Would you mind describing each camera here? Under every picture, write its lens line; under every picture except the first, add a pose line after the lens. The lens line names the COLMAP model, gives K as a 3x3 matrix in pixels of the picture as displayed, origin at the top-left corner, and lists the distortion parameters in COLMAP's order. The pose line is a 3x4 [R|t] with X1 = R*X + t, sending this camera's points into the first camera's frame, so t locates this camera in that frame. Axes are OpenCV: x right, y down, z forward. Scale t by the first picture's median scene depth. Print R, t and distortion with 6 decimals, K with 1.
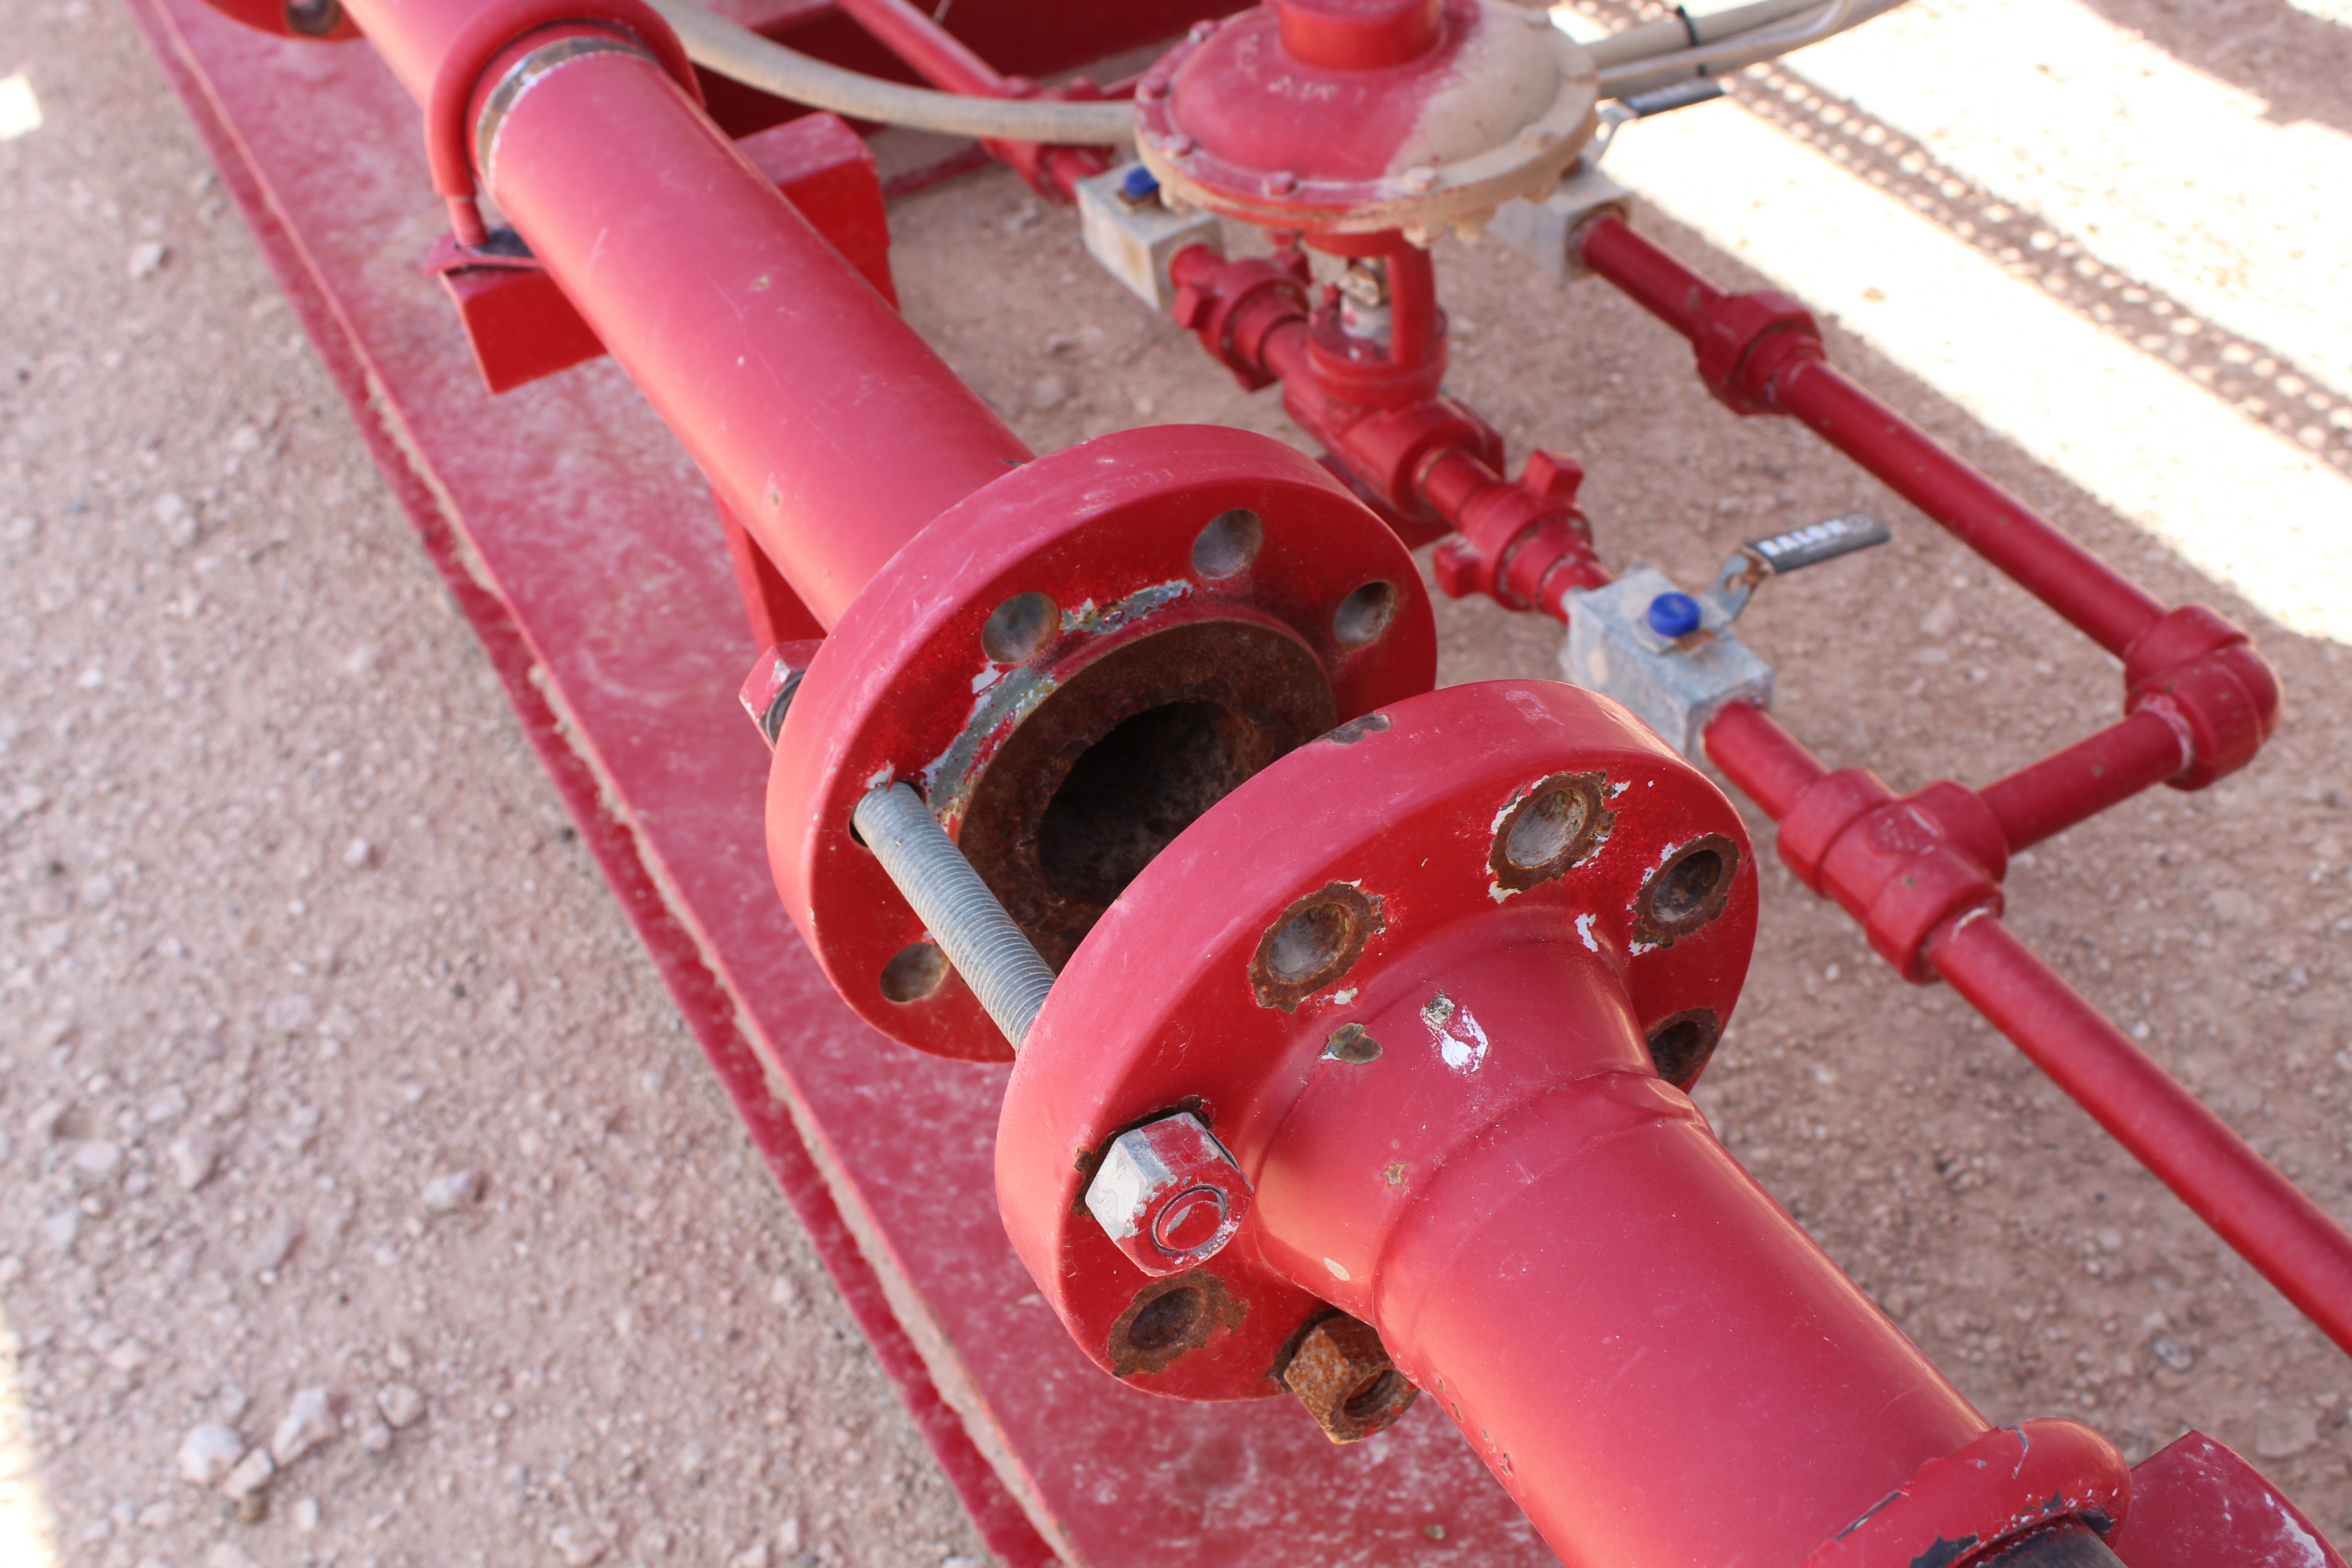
lens RADIAL K [[2529.0, 0, 1176.0], [0, 2529.0, 784.0], [0, 0, 1]] dist [-0.125729, 0.141144]
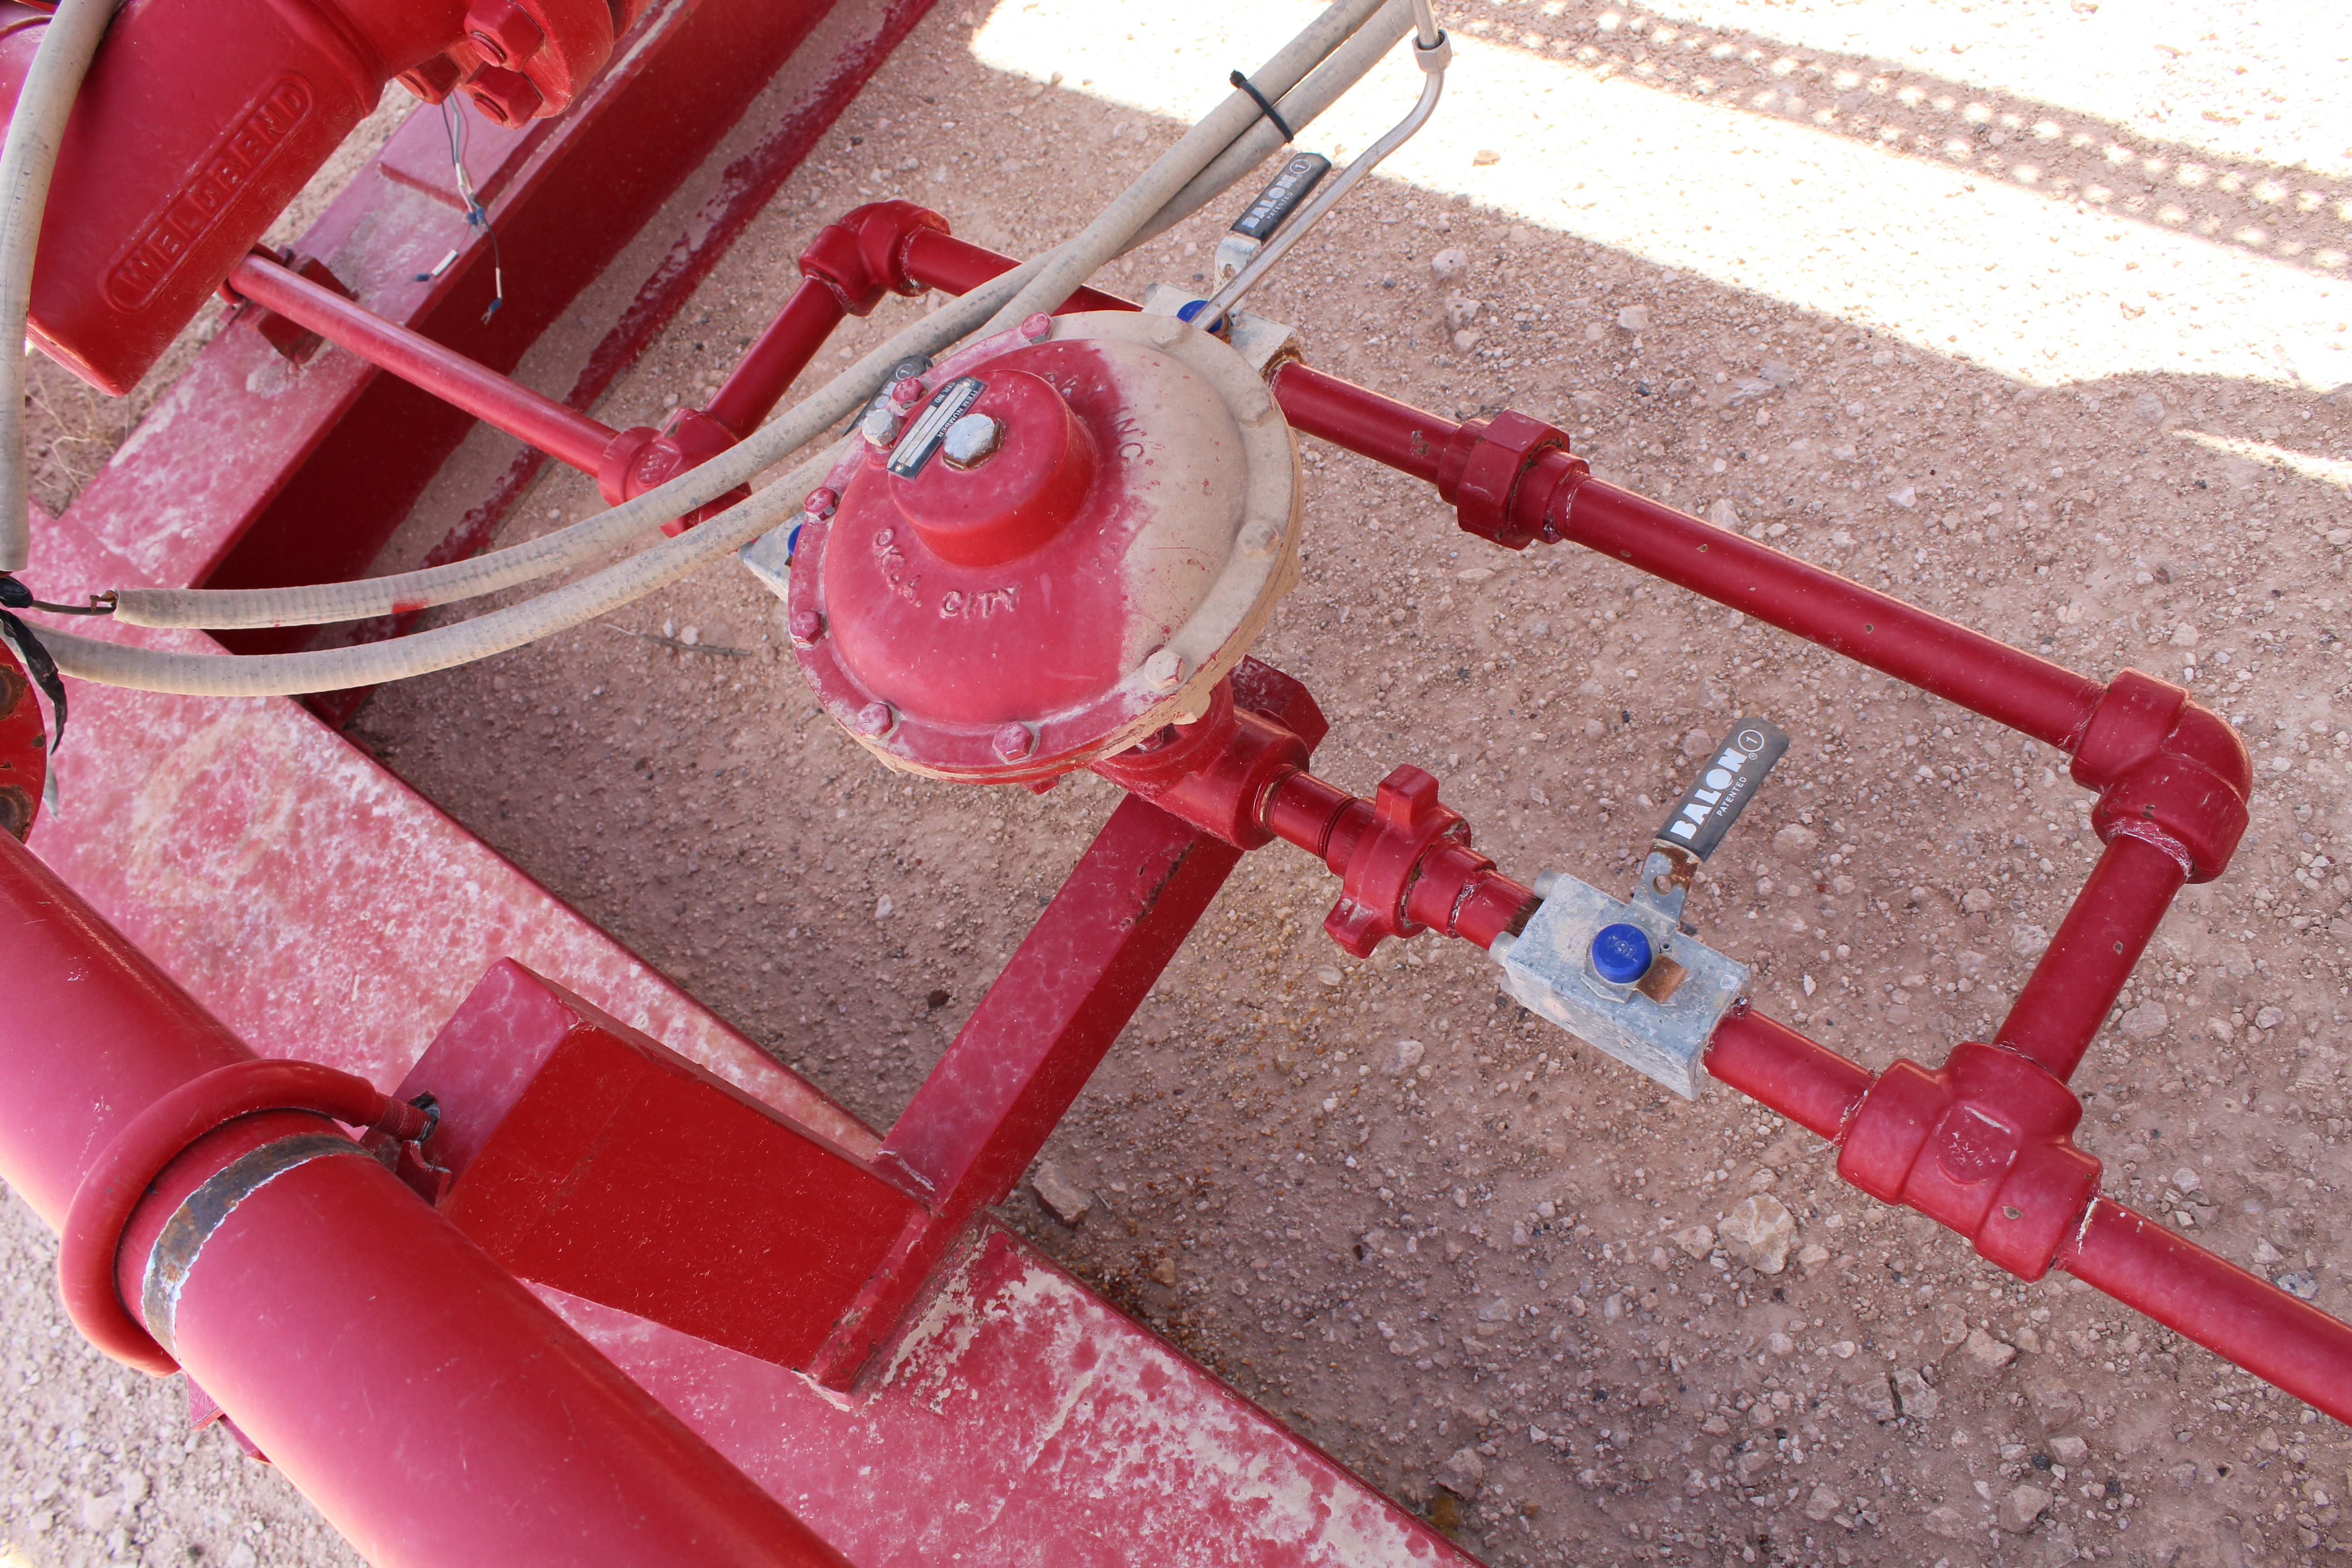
lens RADIAL K [[1973.0, 0, 1176.0], [0, 1973.0, 784.0], [0, 0, 1]] dist [-0.173441, 0.153648]
pose [[0.889646, -0.456479, 0.012556, 0.058128], [0.440064, 0.864348, 0.243405, -0.282049], [-0.121962, -0.211019, 0.969843, 0.274568]]
